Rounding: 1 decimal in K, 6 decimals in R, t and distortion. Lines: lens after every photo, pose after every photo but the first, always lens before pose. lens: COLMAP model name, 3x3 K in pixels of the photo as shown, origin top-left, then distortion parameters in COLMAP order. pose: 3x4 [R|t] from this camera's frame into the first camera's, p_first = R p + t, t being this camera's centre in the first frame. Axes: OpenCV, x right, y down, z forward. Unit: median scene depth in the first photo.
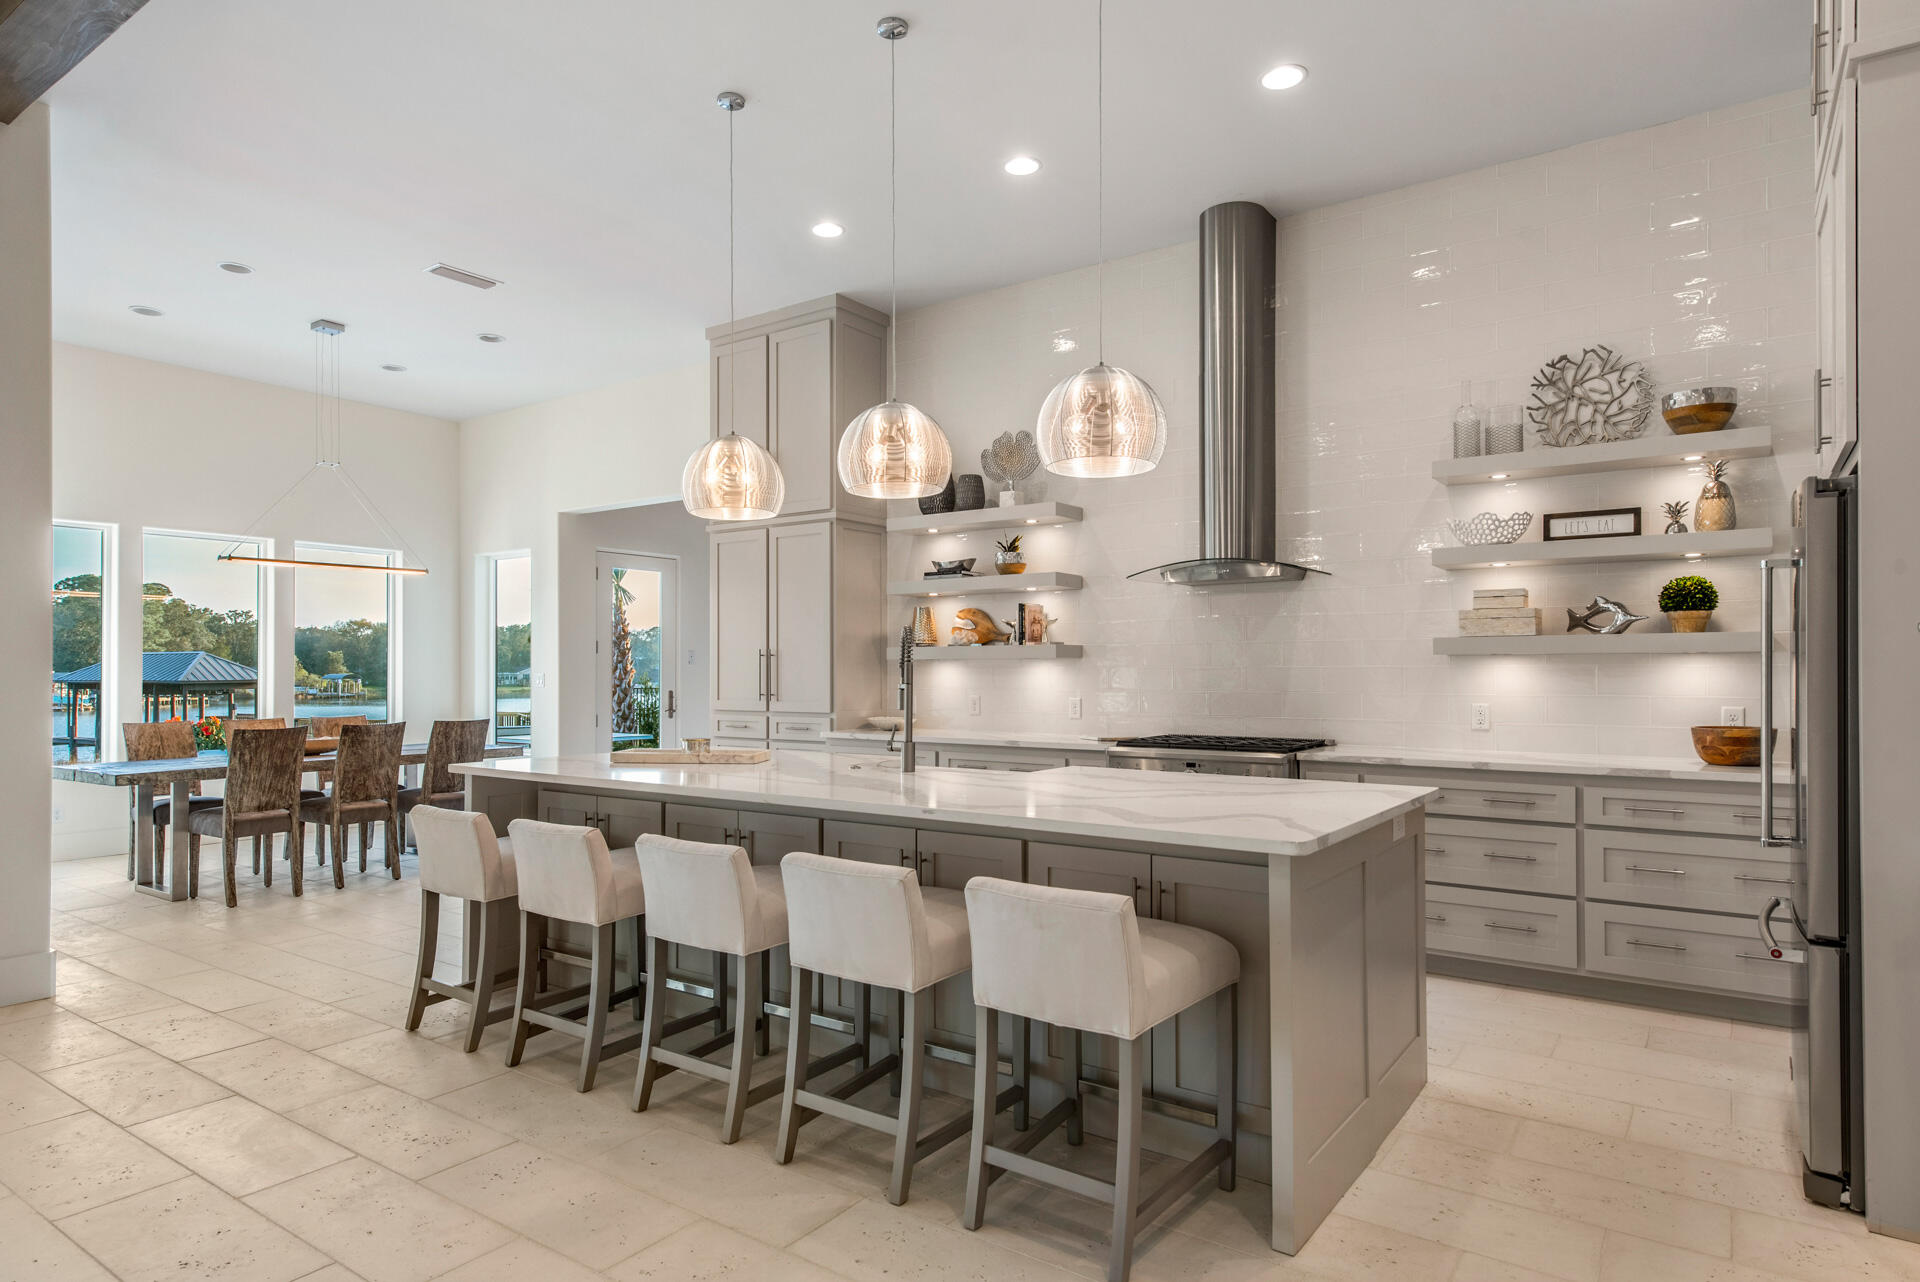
lens RADIAL K [[1097.1, 0, 931.2], [0, 1097.1, 665.5], [0, 0, 1]] dist [0.025626, -0.000681]
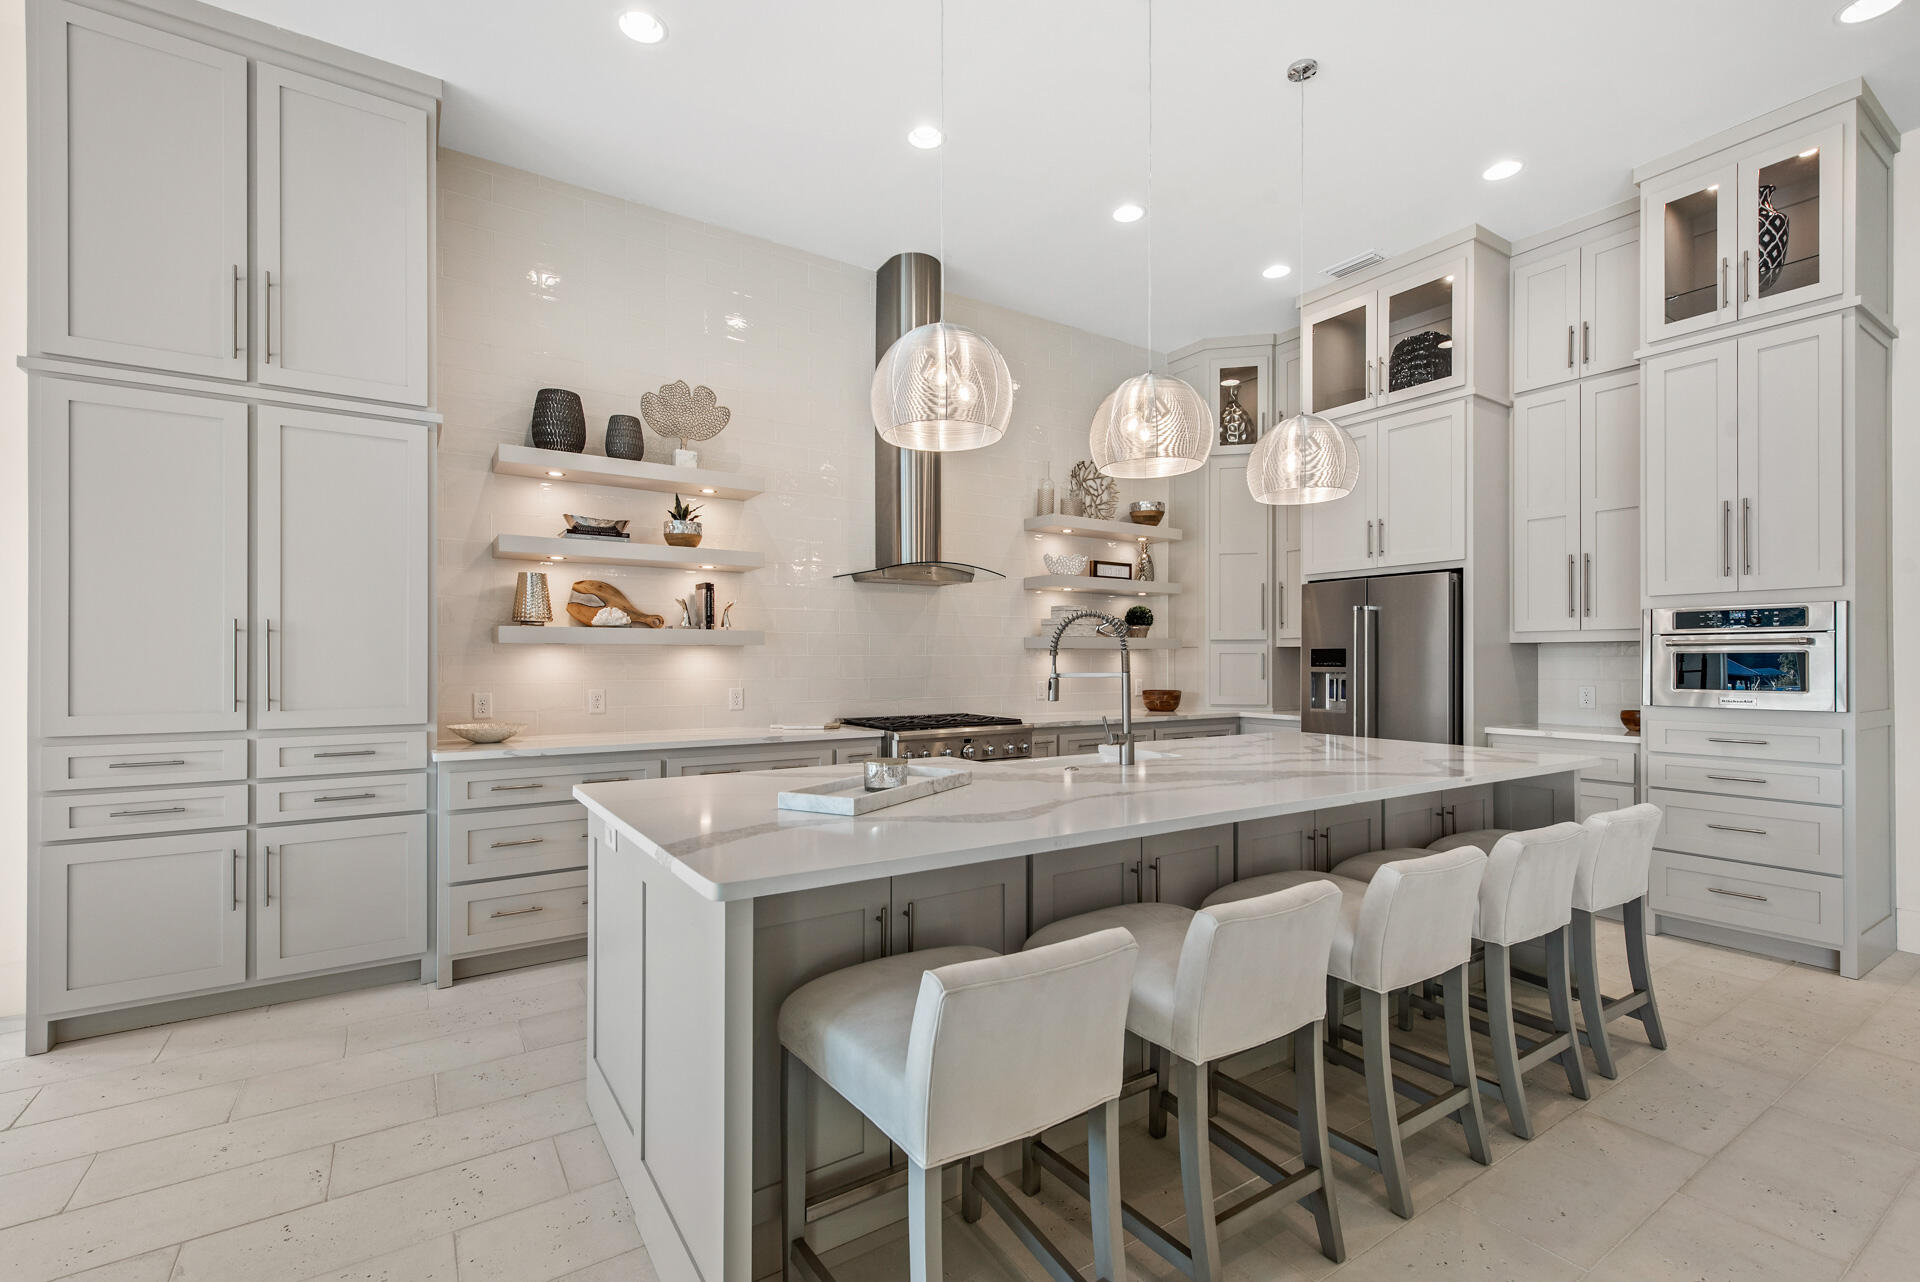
lens RADIAL K [[863.7, 0, 955.7], [0, 863.7, 660.6], [0, 0, 1]] dist [0.029968, -0.017281]
pose [[0.331764, 0.008280, 0.943326, -0.574859], [0.003458, 0.999944, -0.009993, 0.015520], [-0.943356, 0.006577, 0.331717, 0.669413]]
